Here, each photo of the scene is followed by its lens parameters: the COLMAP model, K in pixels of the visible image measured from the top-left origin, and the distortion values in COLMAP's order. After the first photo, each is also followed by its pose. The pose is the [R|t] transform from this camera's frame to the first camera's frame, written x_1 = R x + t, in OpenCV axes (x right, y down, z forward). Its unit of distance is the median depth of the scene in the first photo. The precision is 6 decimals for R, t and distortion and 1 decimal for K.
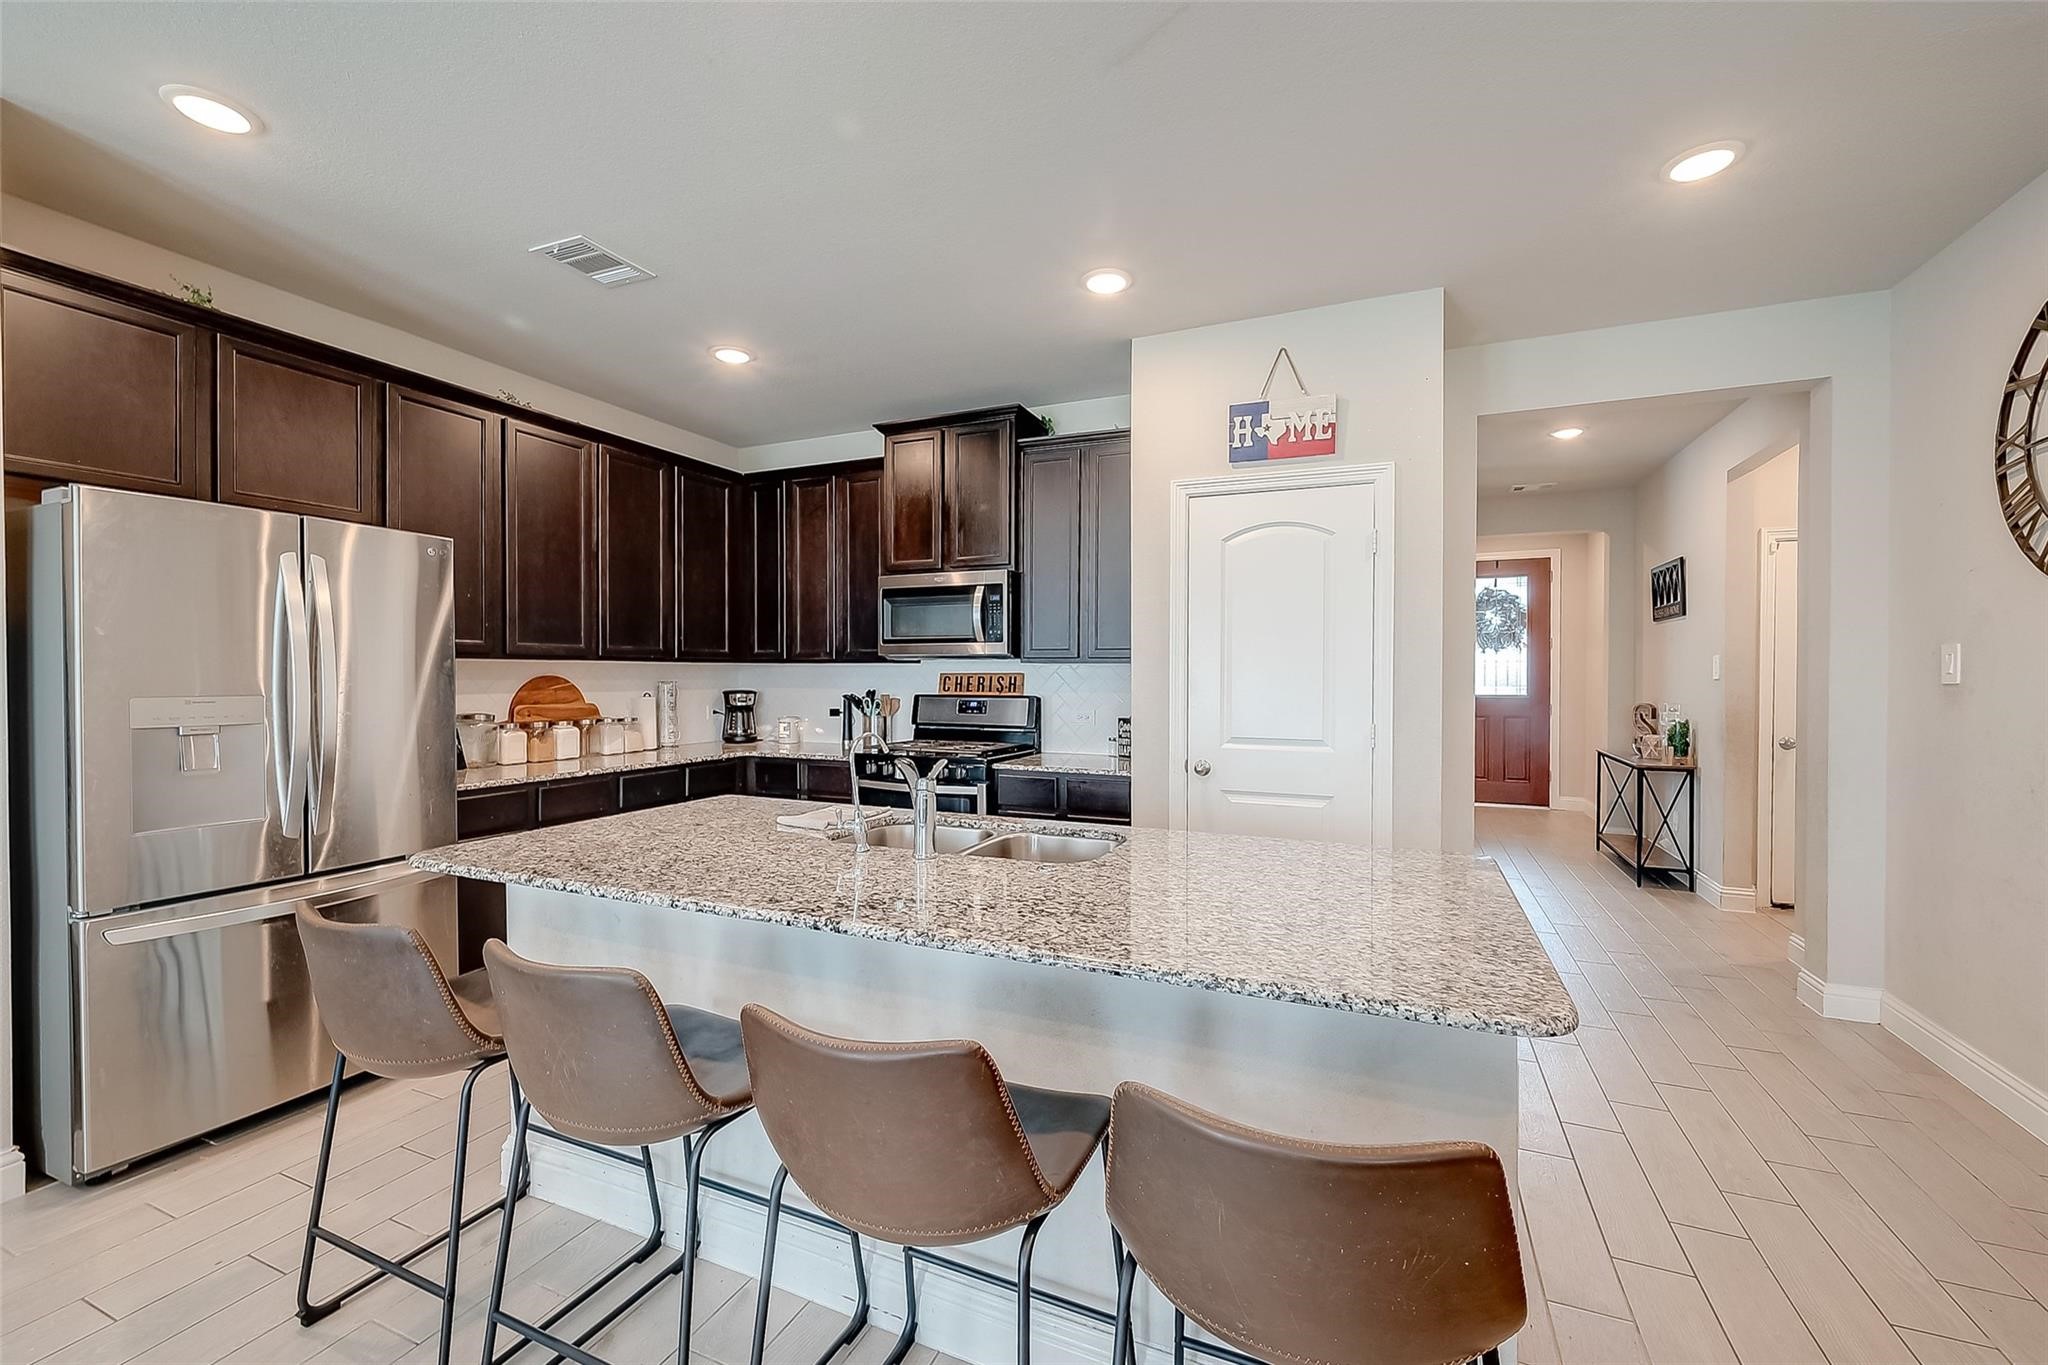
lens RADIAL K [[807.5, 0, 1038.5], [0, 807.5, 675.6], [0, 0, 1]] dist [0.002187, -0.001335]
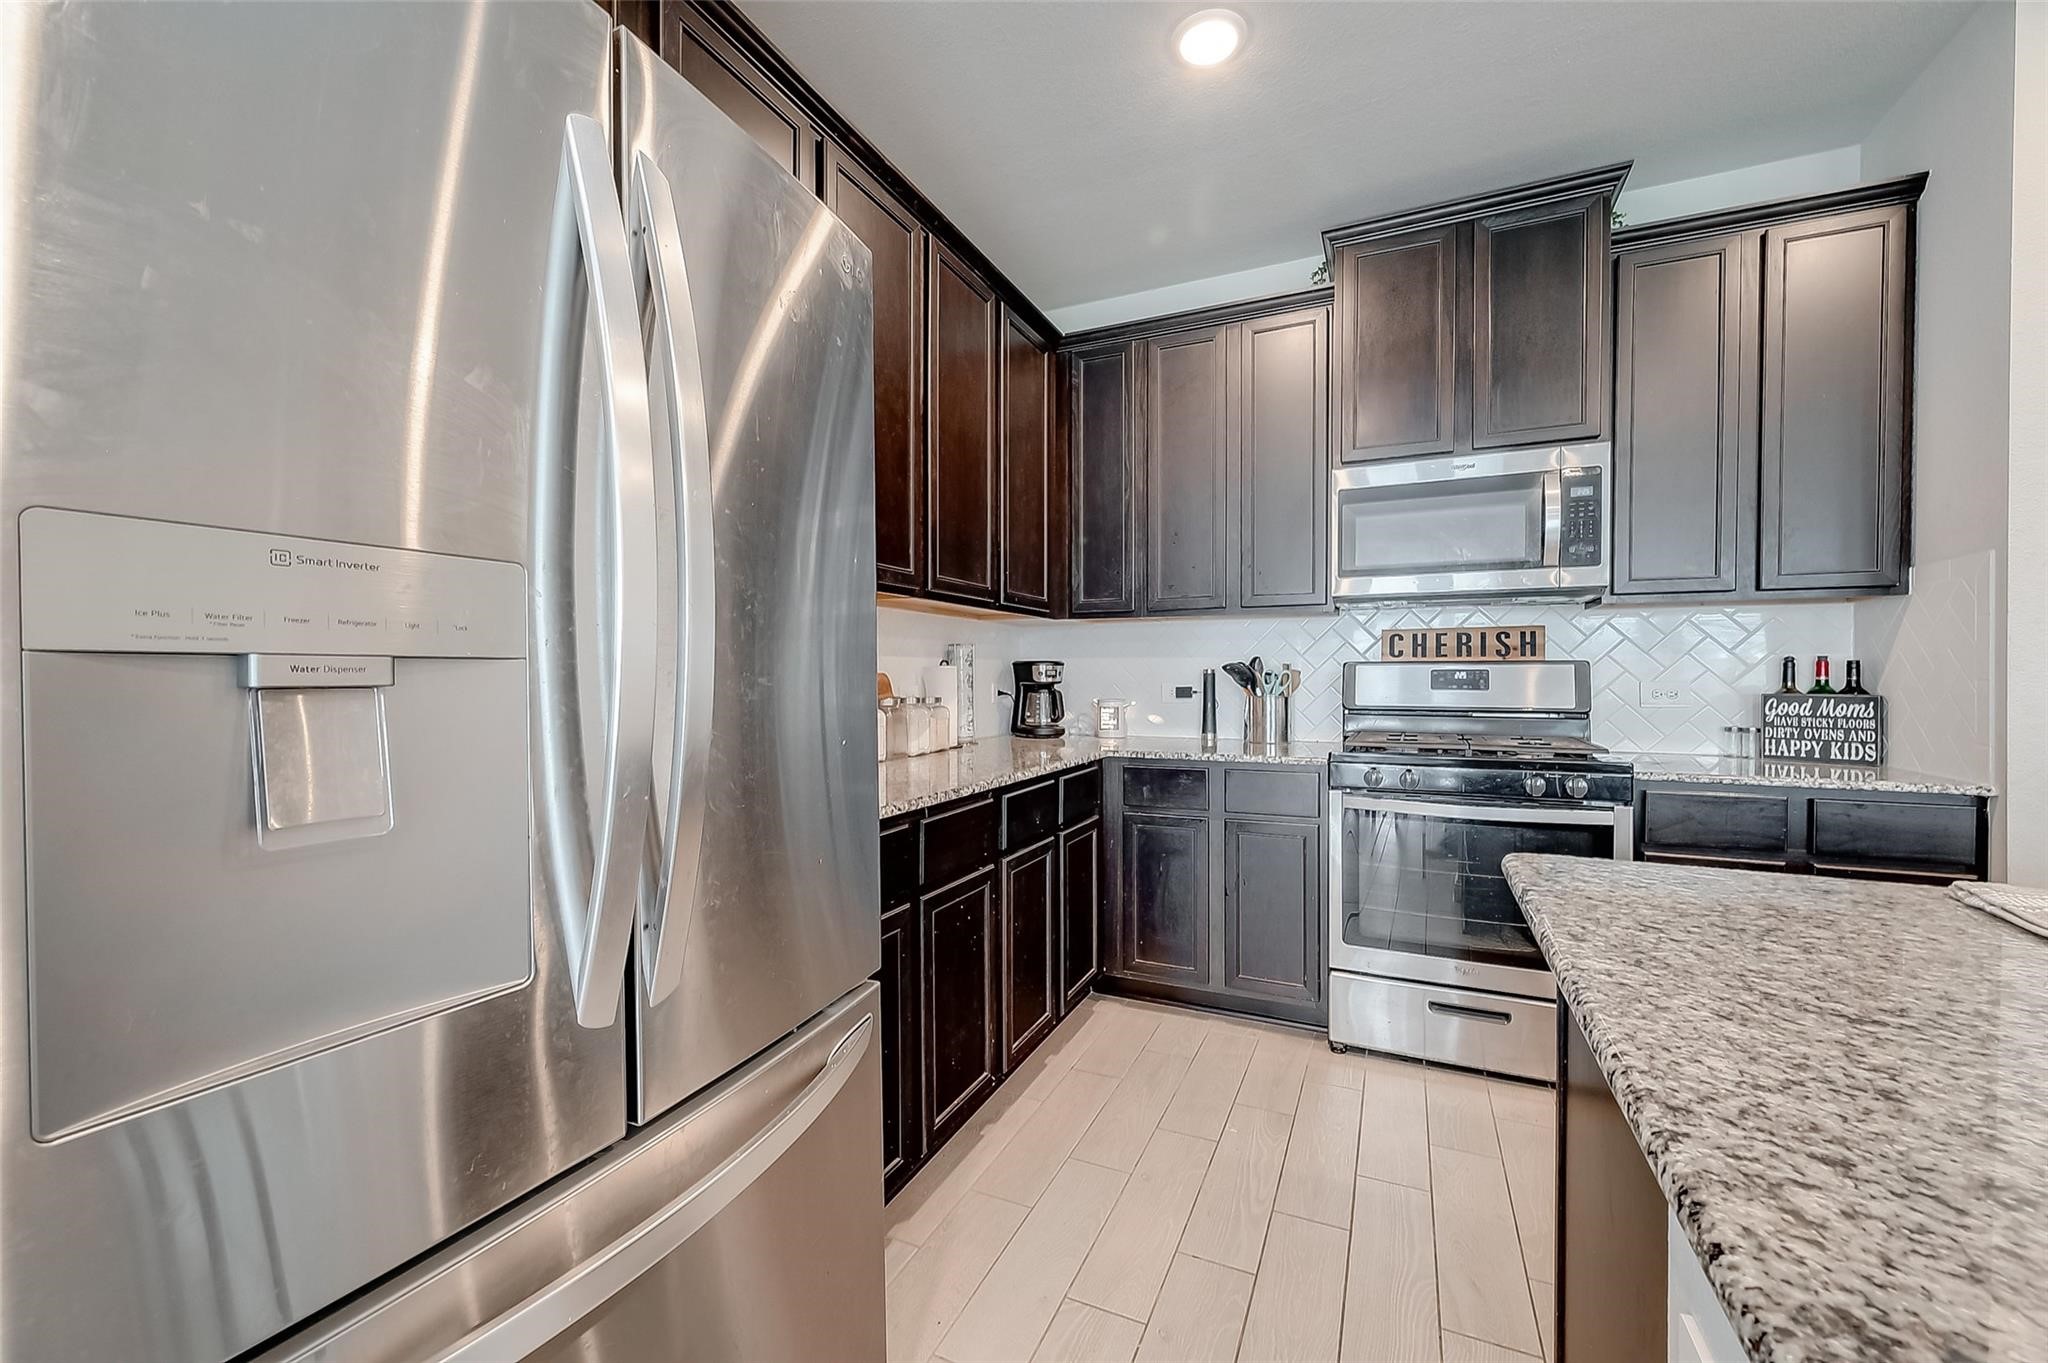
lens RADIAL K [[790.5, 0, 1046.1], [0, 790.5, 679.6], [0, 0, 1]] dist [-0.000365, -0.001266]
pose [[0.999813, -0.002457, -0.019195, -0.400755], [0.002580, 0.999976, 0.006385, 0.034192], [0.019179, -0.006433, 0.999795, 0.375313]]
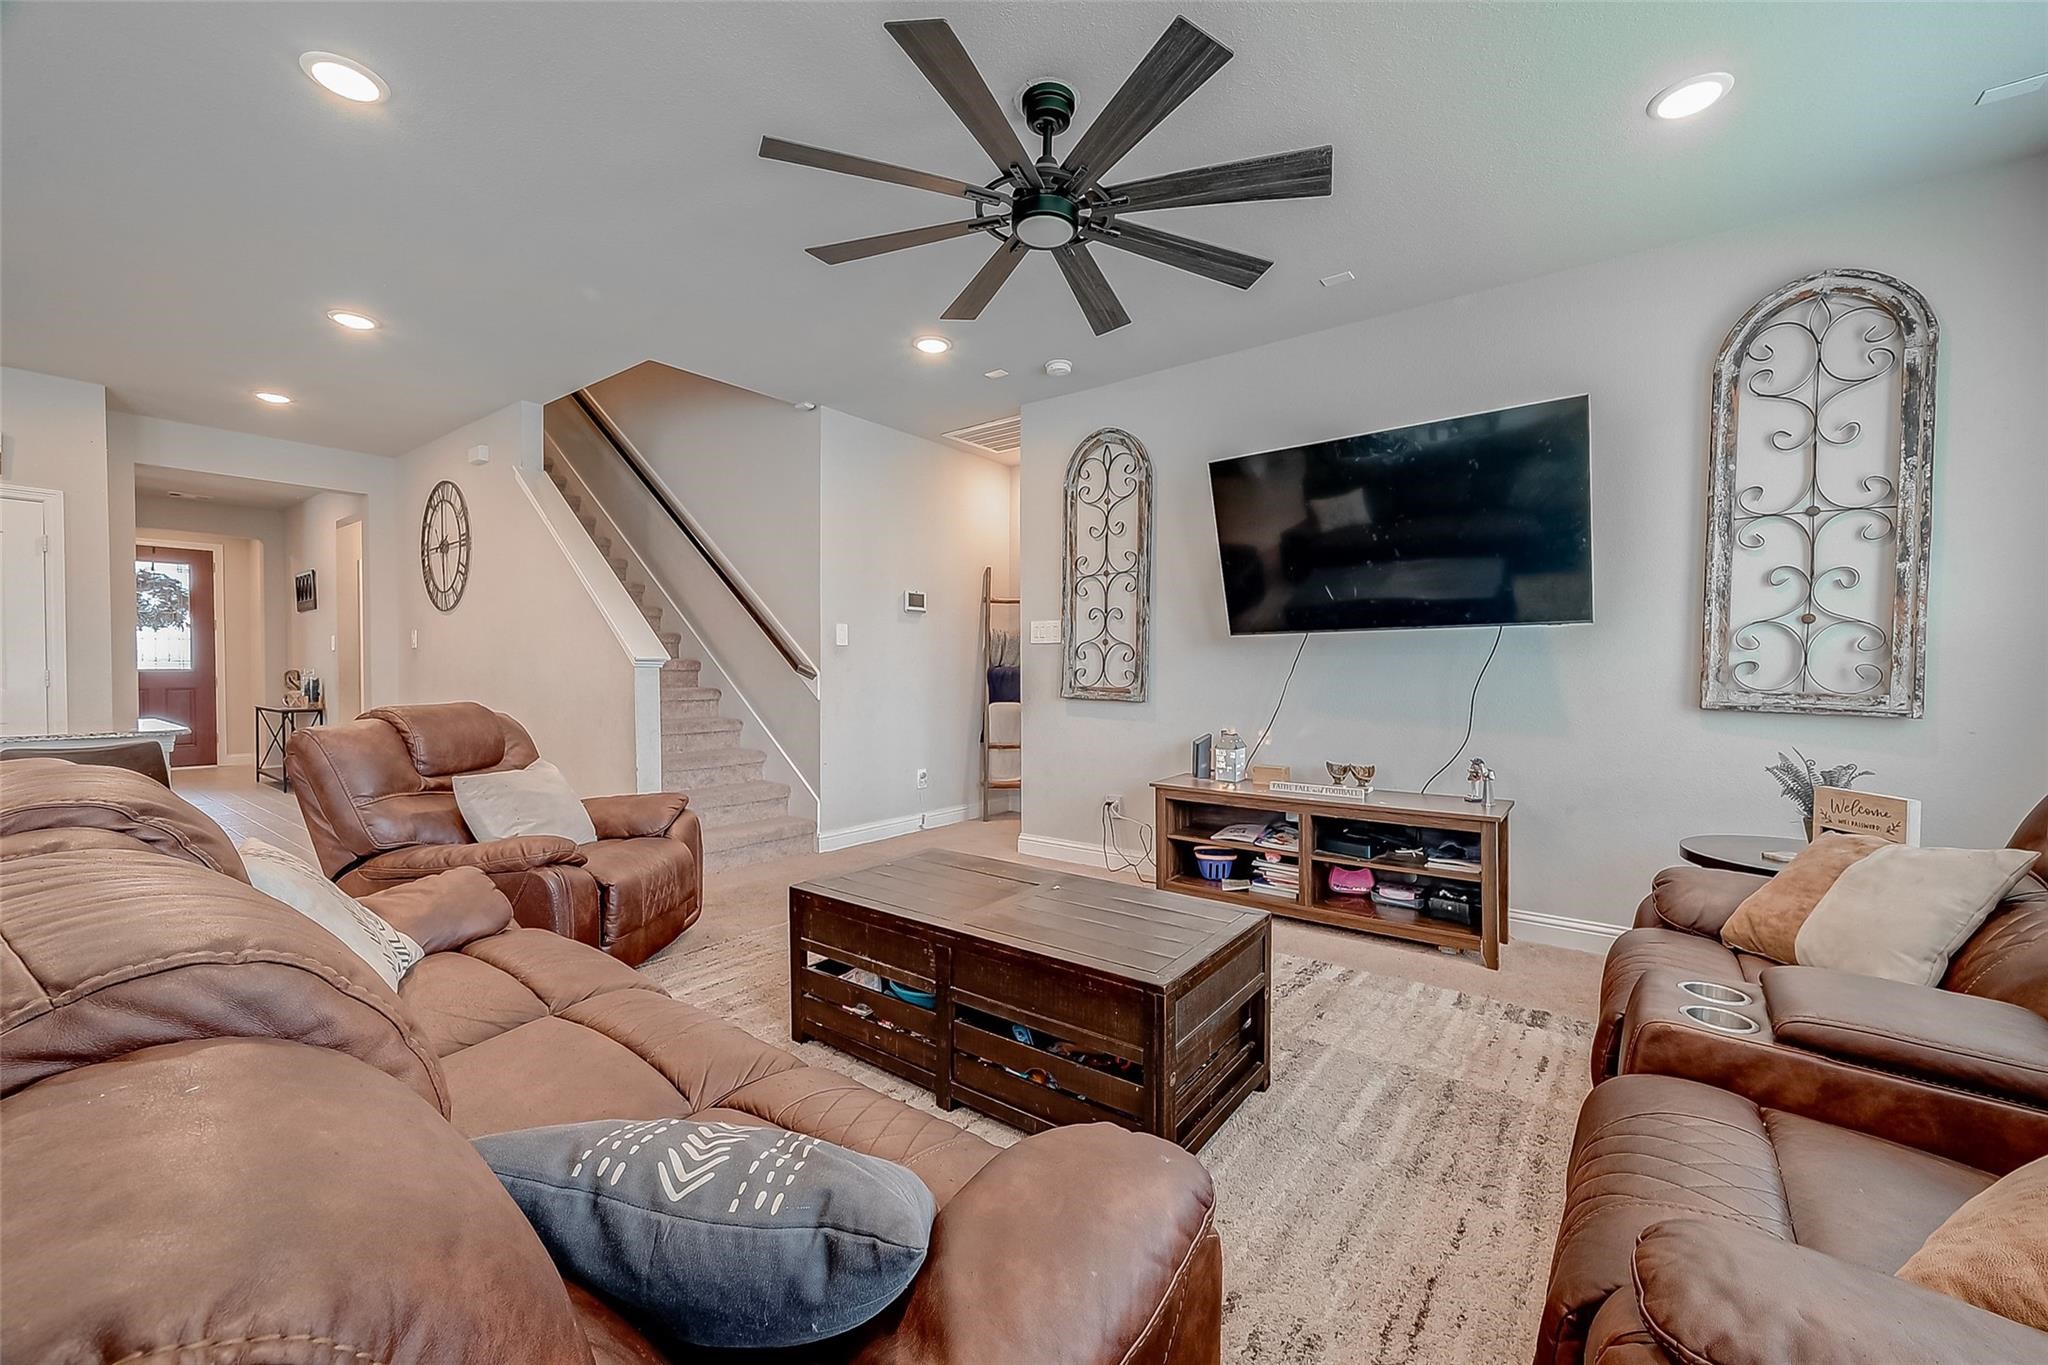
lens RADIAL K [[807.5, 0, 1033.2], [0, 807.5, 685.0], [0, 0, 1]] dist [0.002187, -0.001335]
pose [[0.227494, -0.021984, 0.973531, -0.415955], [0.000723, 0.999749, 0.022407, 0.039140], [-0.973779, -0.004393, 0.227453, -0.735644]]
